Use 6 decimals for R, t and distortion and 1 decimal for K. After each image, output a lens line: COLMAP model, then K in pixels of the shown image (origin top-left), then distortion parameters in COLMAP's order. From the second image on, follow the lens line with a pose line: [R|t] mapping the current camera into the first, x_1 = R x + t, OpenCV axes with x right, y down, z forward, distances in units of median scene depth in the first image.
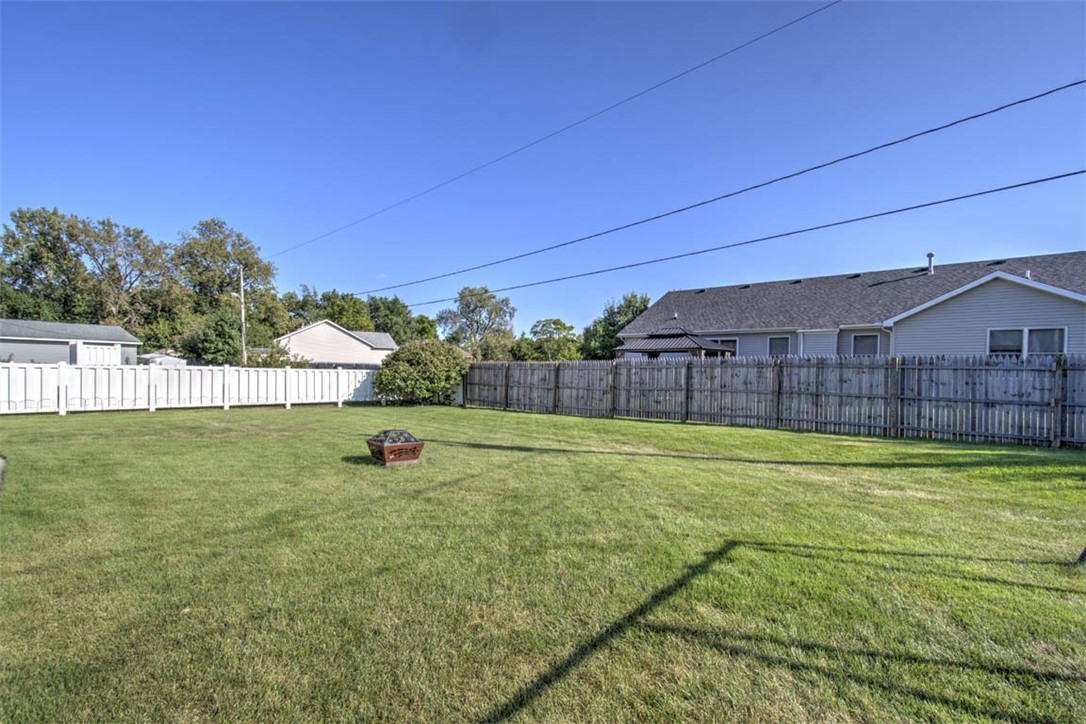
lens RADIAL K [[464.9, 0, 529.0], [0, 464.9, 362.1], [0, 0, 1]] dist [0.007788, -0.003474]
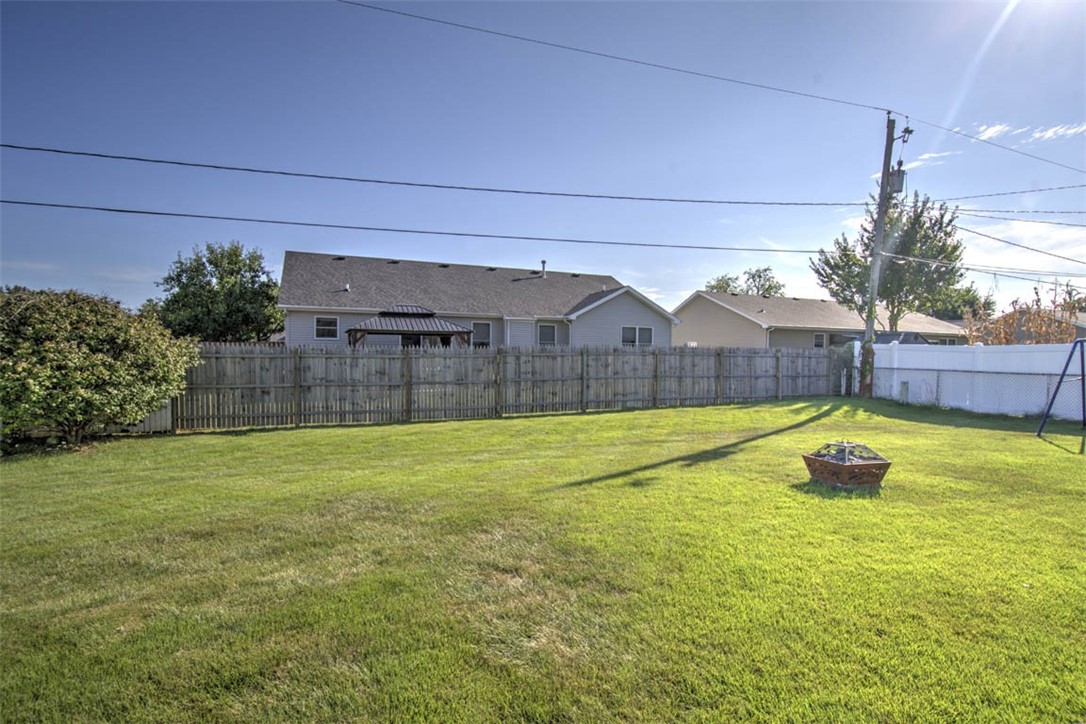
lens RADIAL K [[552.0, 0, 535.0], [0, 552.0, 360.8], [0, 0, 1]] dist [-0.002602, 0.003561]
pose [[0.441229, -0.015106, 0.897267, -0.669074], [-0.012742, 0.999652, 0.023096, -0.001828], [-0.897304, -0.021624, 0.440883, 0.531938]]
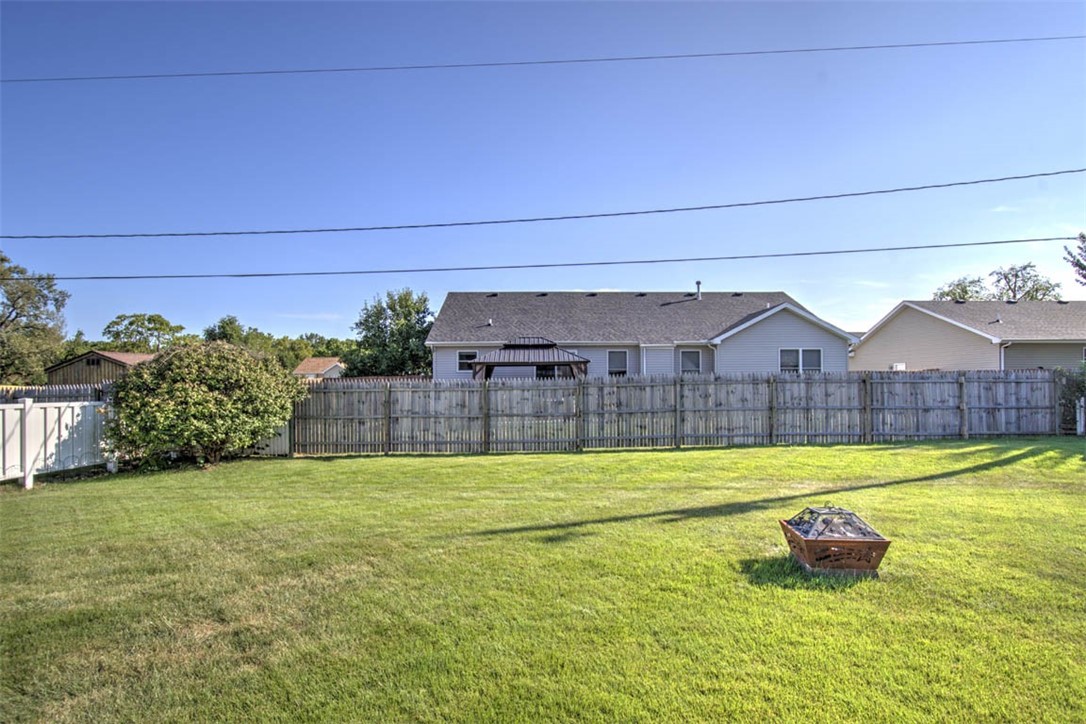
lens RADIAL K [[552.0, 0, 529.3], [0, 552.0, 367.7], [0, 0, 1]] dist [-0.002602, 0.003561]
pose [[0.751160, 0.001529, 0.660119, -0.504247], [0.008722, 0.999887, -0.012240, -0.009530], [-0.660063, 0.014952, 0.751061, 0.368051]]
